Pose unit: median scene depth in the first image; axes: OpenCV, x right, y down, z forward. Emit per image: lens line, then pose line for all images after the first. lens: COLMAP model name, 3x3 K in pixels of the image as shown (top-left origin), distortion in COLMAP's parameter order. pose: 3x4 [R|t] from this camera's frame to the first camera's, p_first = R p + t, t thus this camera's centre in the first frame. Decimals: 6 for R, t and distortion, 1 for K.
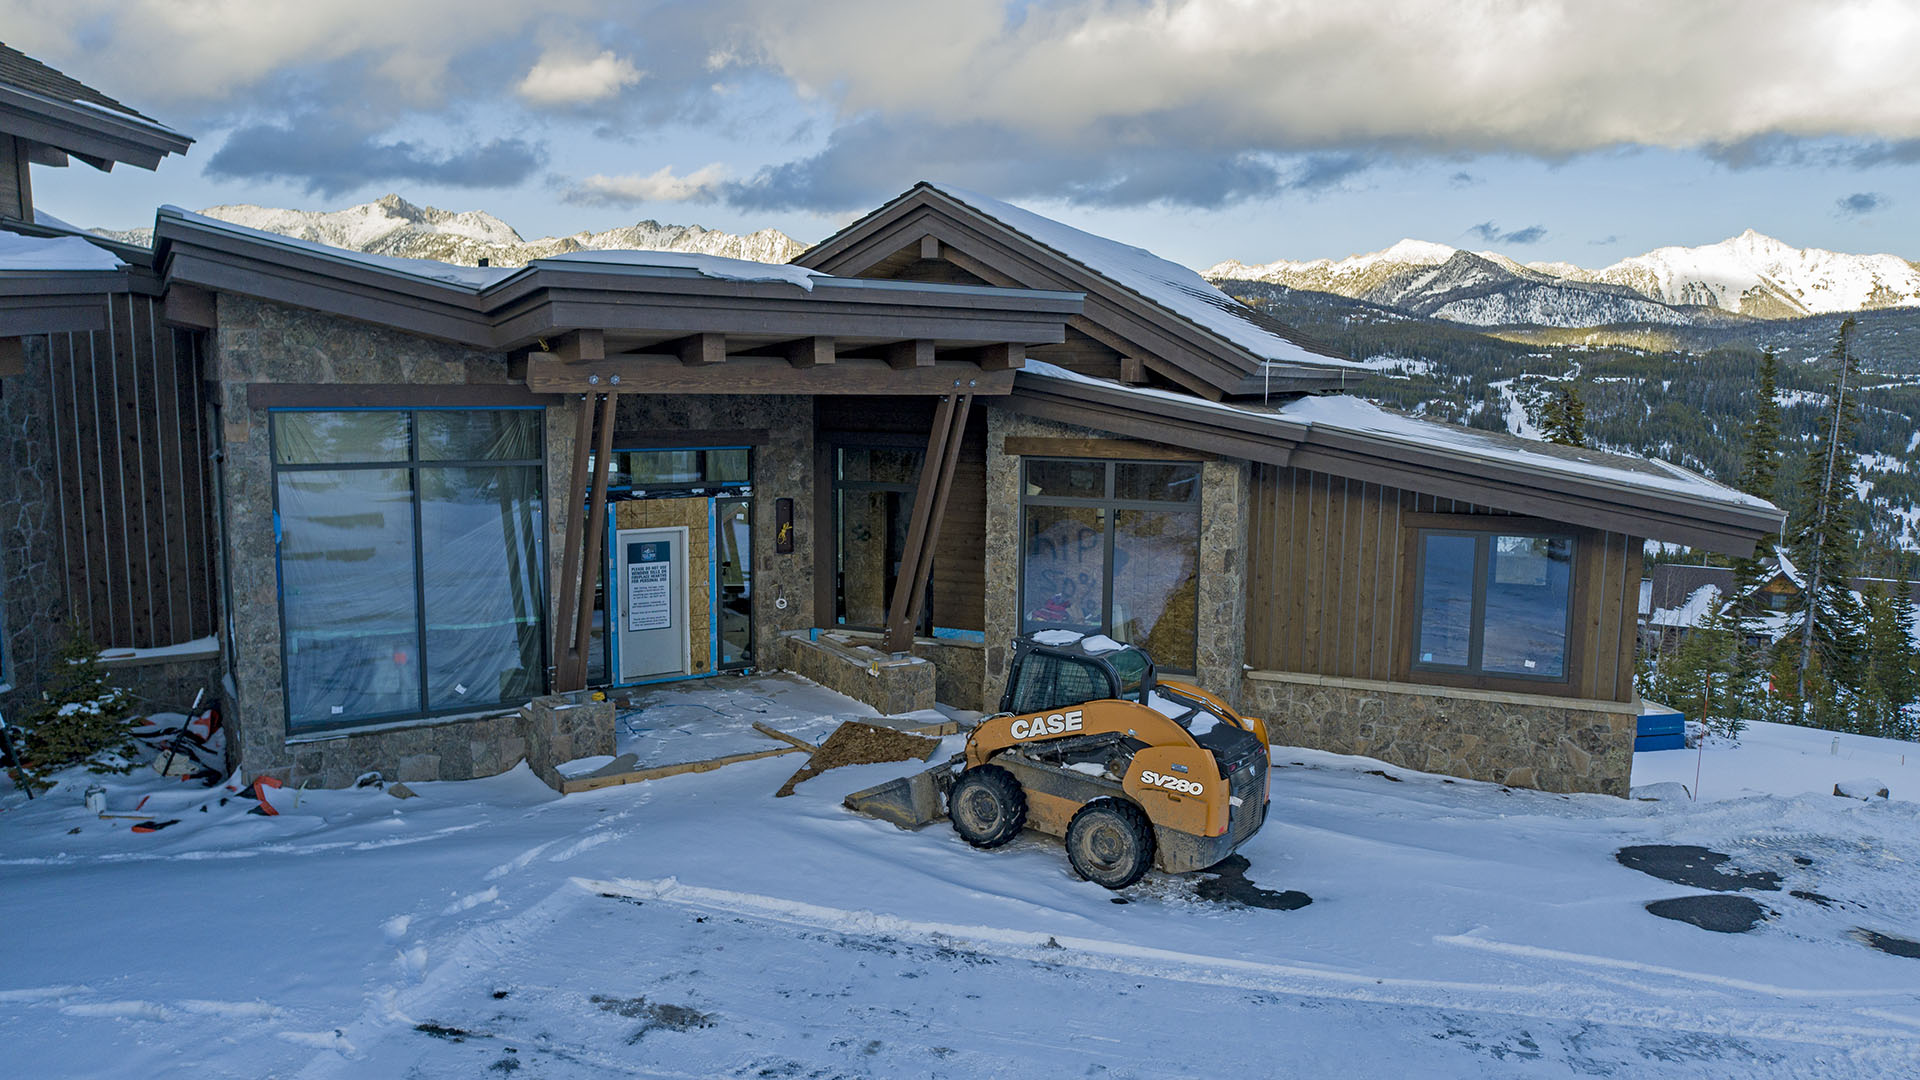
lens RADIAL K [[1293.4, 0, 960.2], [0, 1293.4, 537.5], [0, 0, 1]] dist [-0.011003, 0.007859]
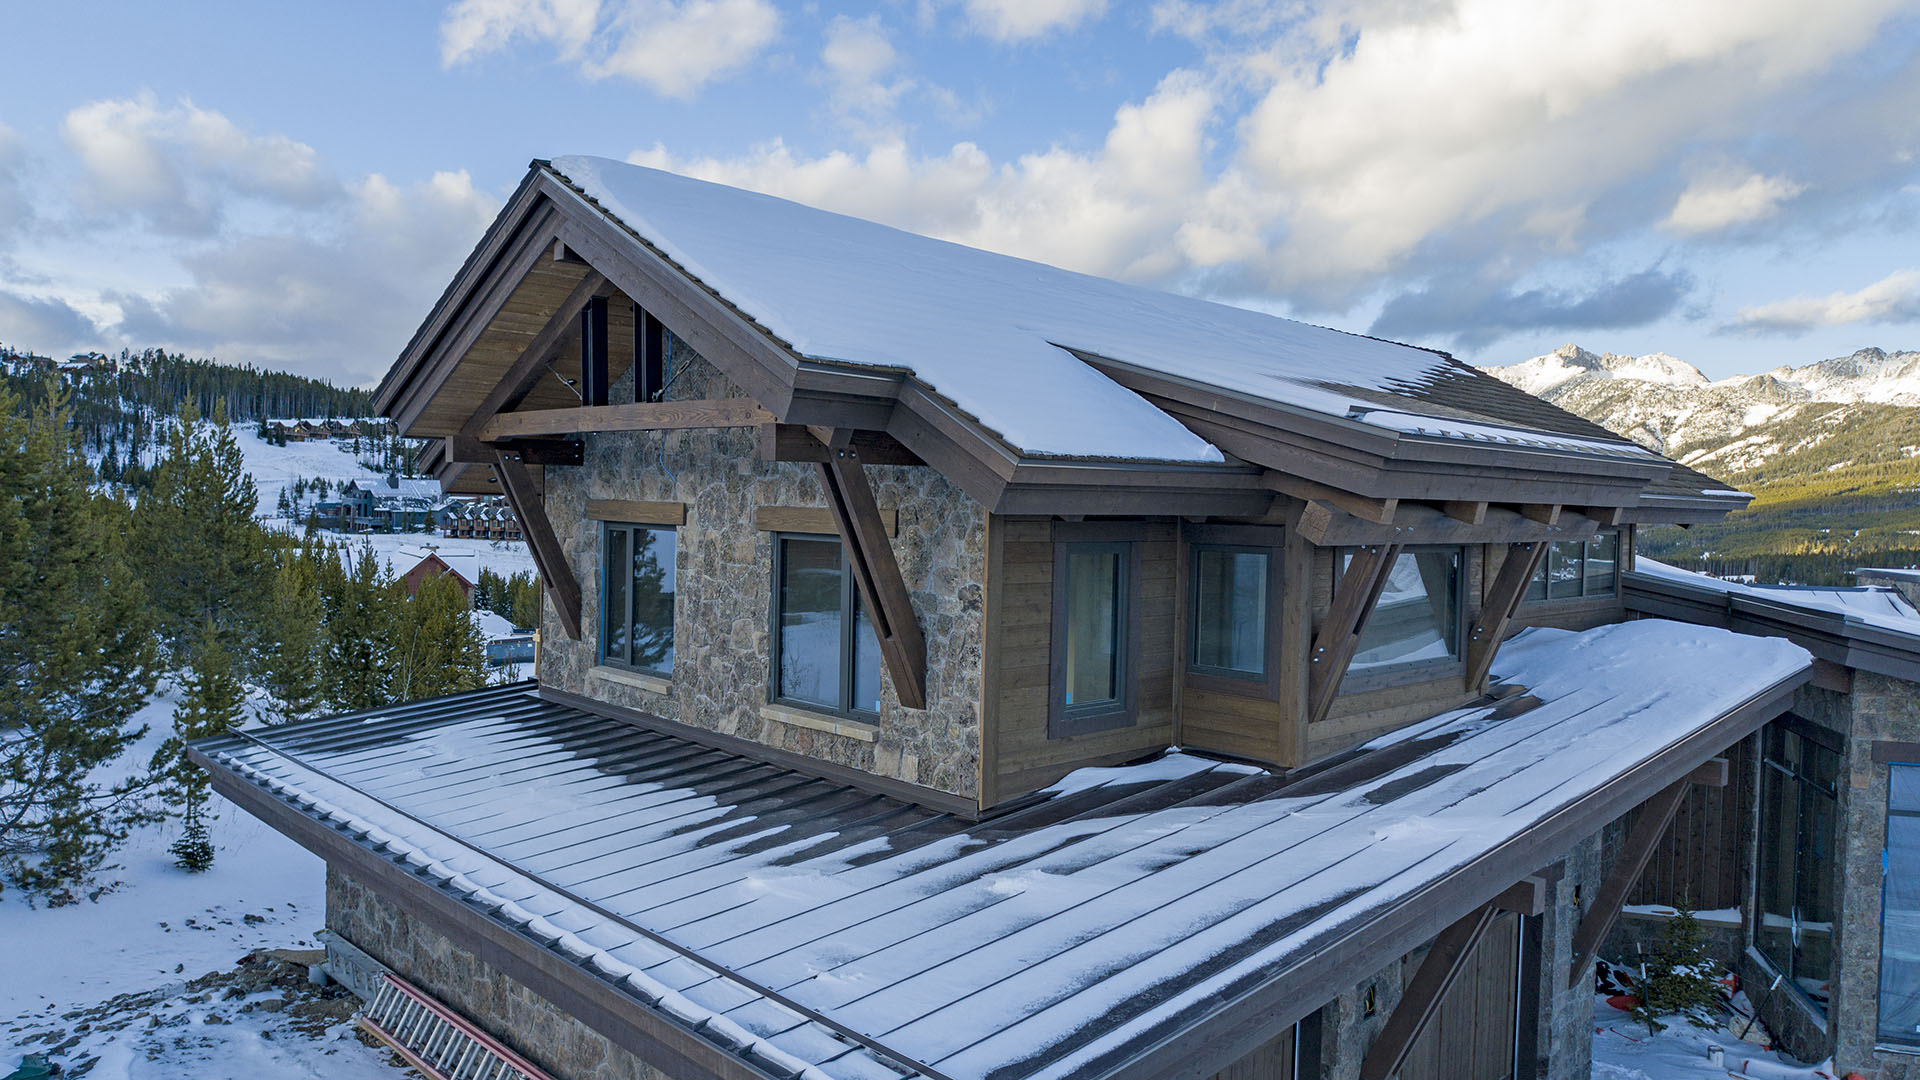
lens RADIAL K [[1293.4, 0, 960.2], [0, 1293.4, 537.5], [0, 0, 1]] dist [-0.011003, 0.007859]
pose [[0.670302, 0.026314, -0.741622, -0.232484], [-0.109614, 0.991919, -0.063878, -0.134587], [0.733949, 0.124110, 0.667770, -0.439723]]
